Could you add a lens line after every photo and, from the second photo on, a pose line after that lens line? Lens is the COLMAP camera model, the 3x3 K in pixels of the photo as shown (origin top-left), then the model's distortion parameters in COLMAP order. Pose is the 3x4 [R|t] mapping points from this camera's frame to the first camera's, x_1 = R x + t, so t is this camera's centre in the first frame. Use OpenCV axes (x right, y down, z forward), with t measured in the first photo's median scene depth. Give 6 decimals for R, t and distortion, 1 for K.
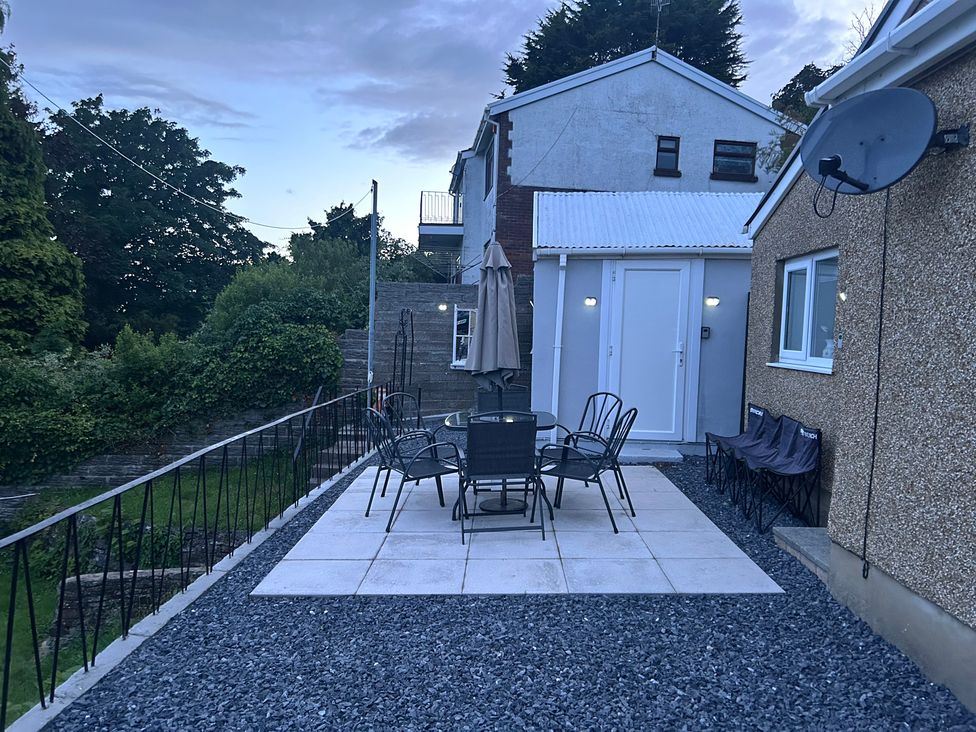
lens RADIAL K [[717.7, 0, 488.7], [0, 717.7, 405.4], [0, 0, 1]] dist [-0.050702, -0.000698]
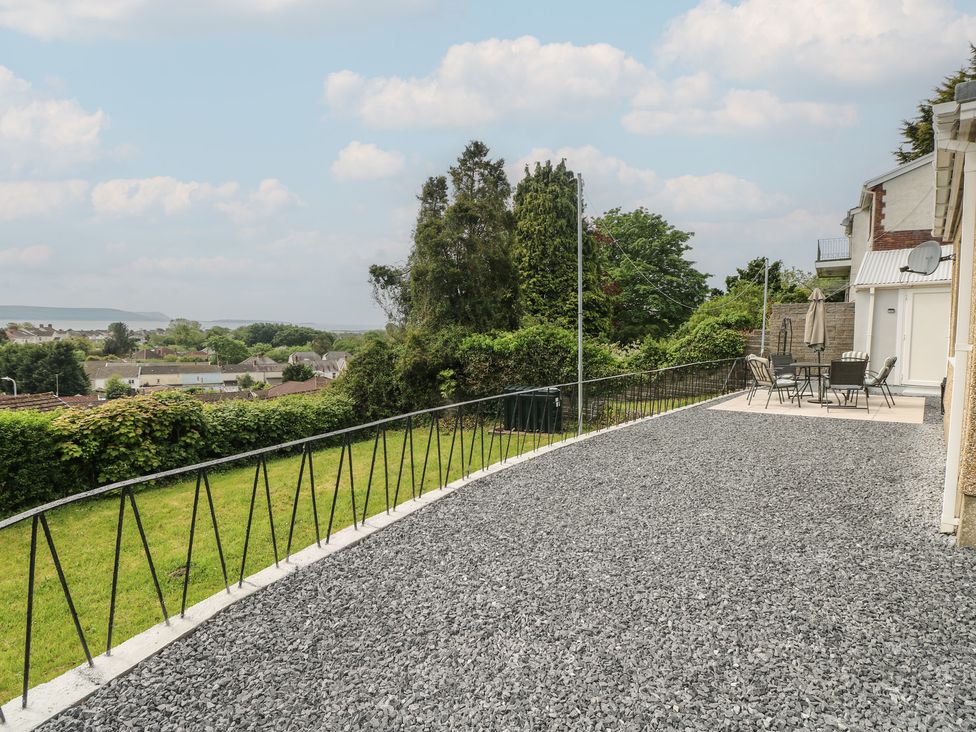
lens RADIAL K [[507.9, 0, 491.0], [0, 507.9, 359.3], [0, 0, 1]] dist [0.004362, -0.018530]
pose [[0.769894, 0.025523, -0.637661, 0.077589], [-0.062016, 0.997463, -0.034951, 0.041902], [0.635151, 0.066454, 0.769524, -0.306378]]
